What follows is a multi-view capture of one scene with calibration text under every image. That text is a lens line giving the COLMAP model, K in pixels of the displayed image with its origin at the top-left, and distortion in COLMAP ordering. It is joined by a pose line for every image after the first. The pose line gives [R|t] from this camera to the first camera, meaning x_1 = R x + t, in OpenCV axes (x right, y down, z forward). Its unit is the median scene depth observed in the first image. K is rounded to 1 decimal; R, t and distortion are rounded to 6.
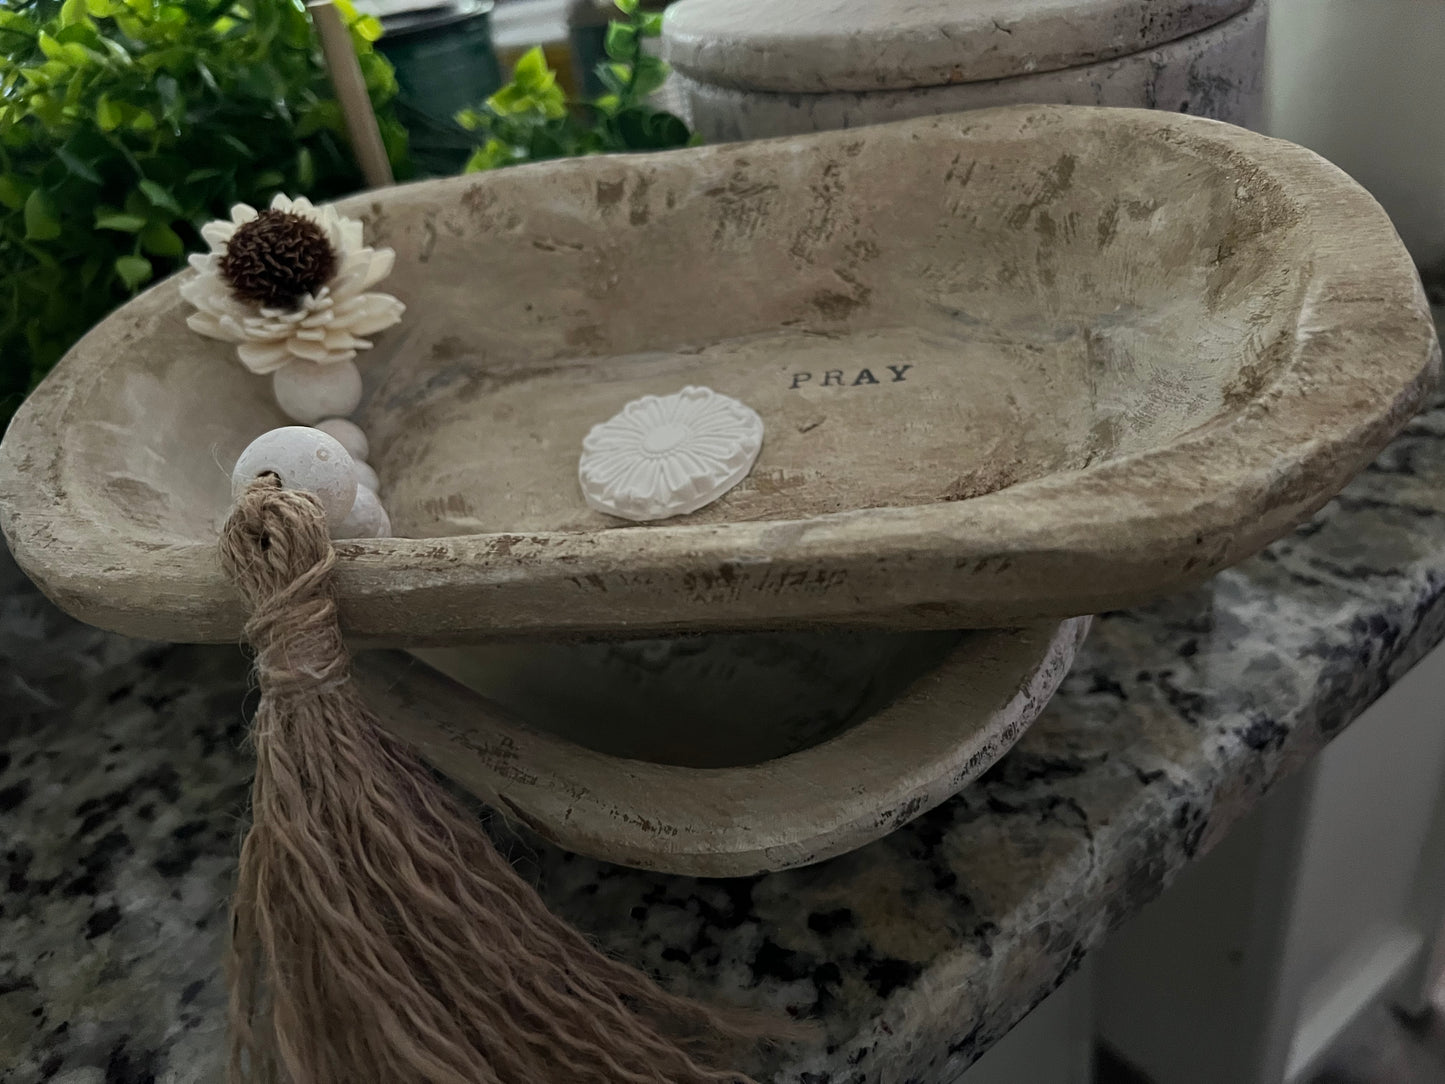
lens RADIAL K [[1096.4, 0, 719.0], [0, 1096.4, 547.3], [0, 0, 1]] dist [-0.017300, -0.002662]
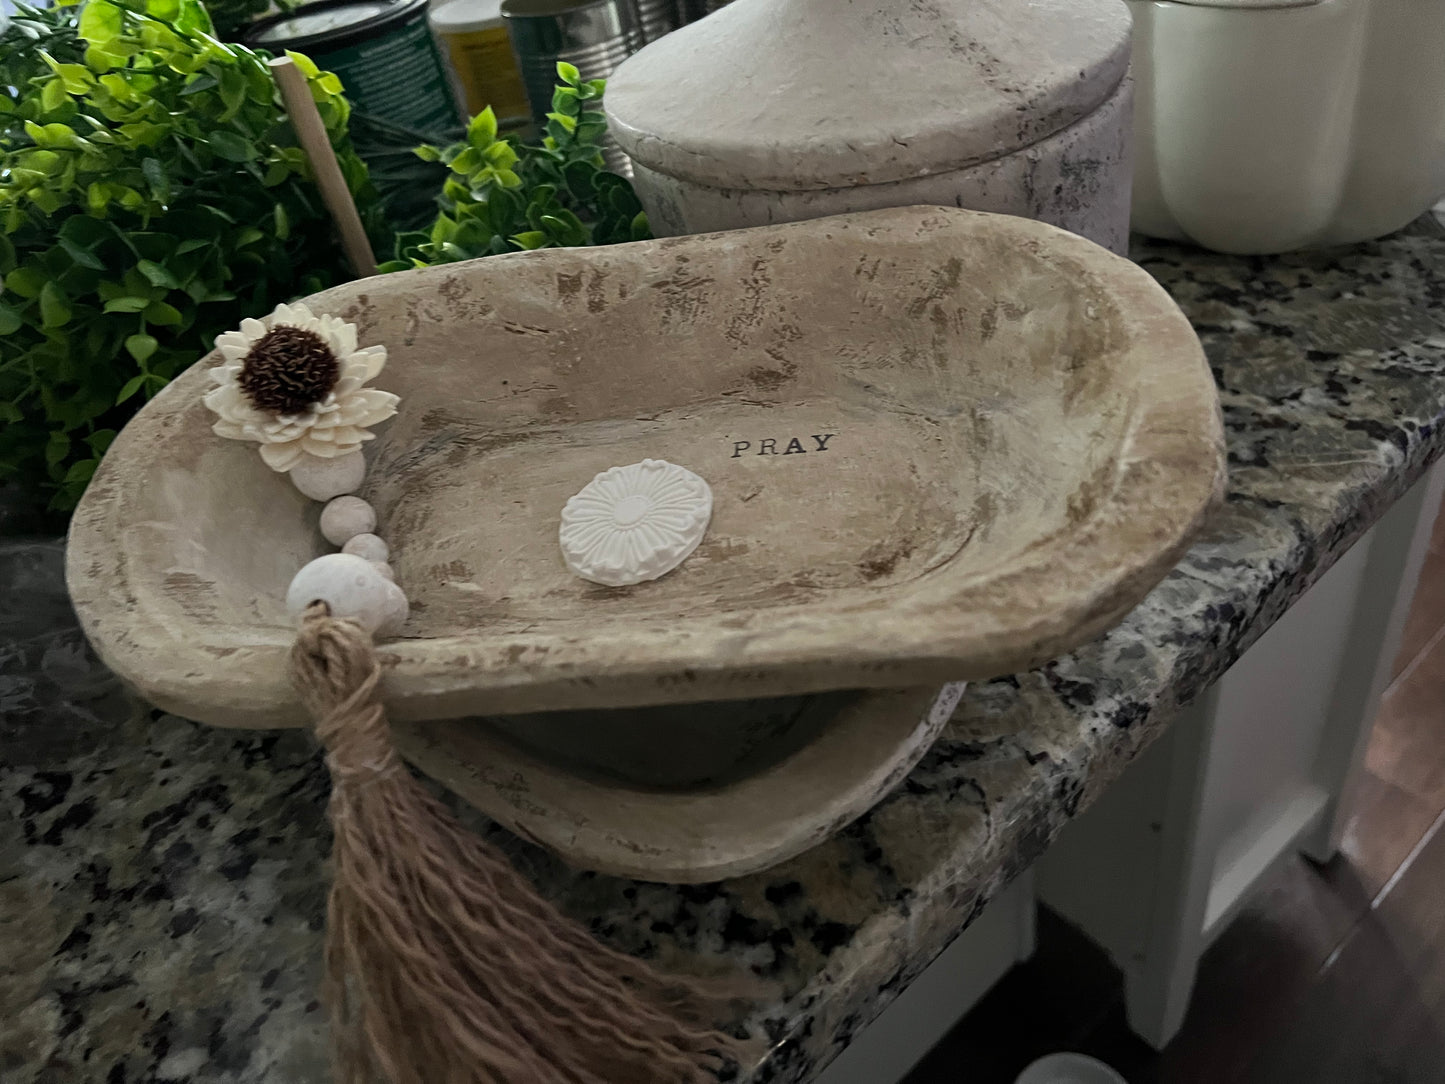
lens RADIAL K [[1064.1, 0, 722.5], [0, 1064.1, 542.0], [0, 0, 1]] dist [0.011569, -0.035339]
pose [[0.997865, -0.051140, 0.040622, 0.002460], [0.047107, 0.994391, 0.094697, -0.170851], [-0.045237, -0.092581, 0.994677, -0.170717]]
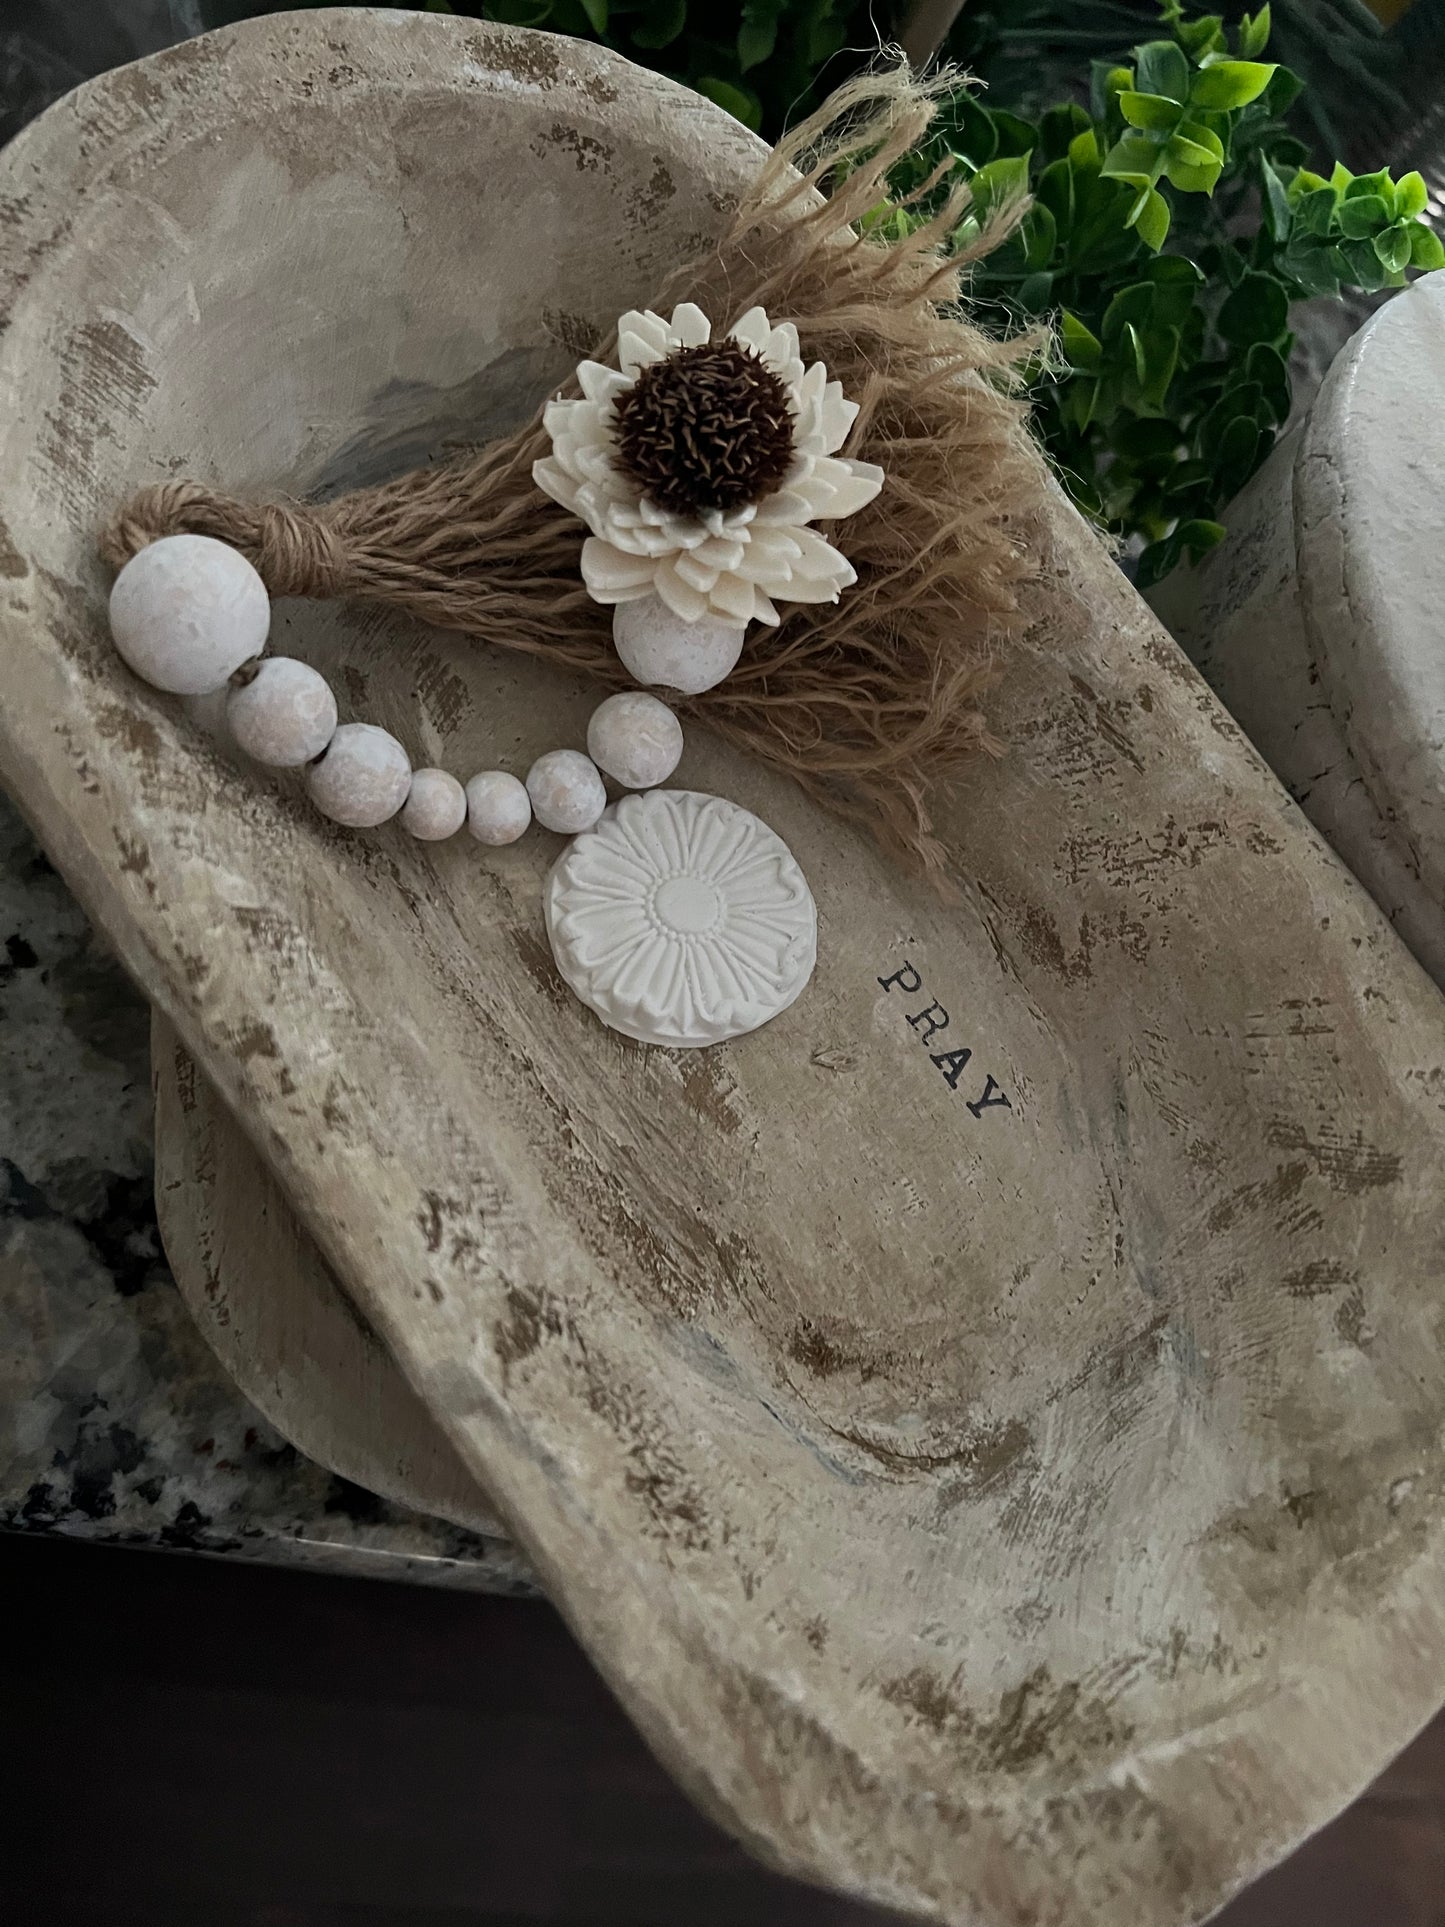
lens RADIAL K [[1462.1, 0, 701.1], [0, 1462.1, 965.2], [0, 0, 1]] dist [-0.017300, -0.002662]
pose [[0.617507, 0.779207, 0.107335, -0.112582], [-0.737981, 0.526729, 0.421830, -0.470422], [0.272157, -0.339694, 0.900299, 0.161807]]
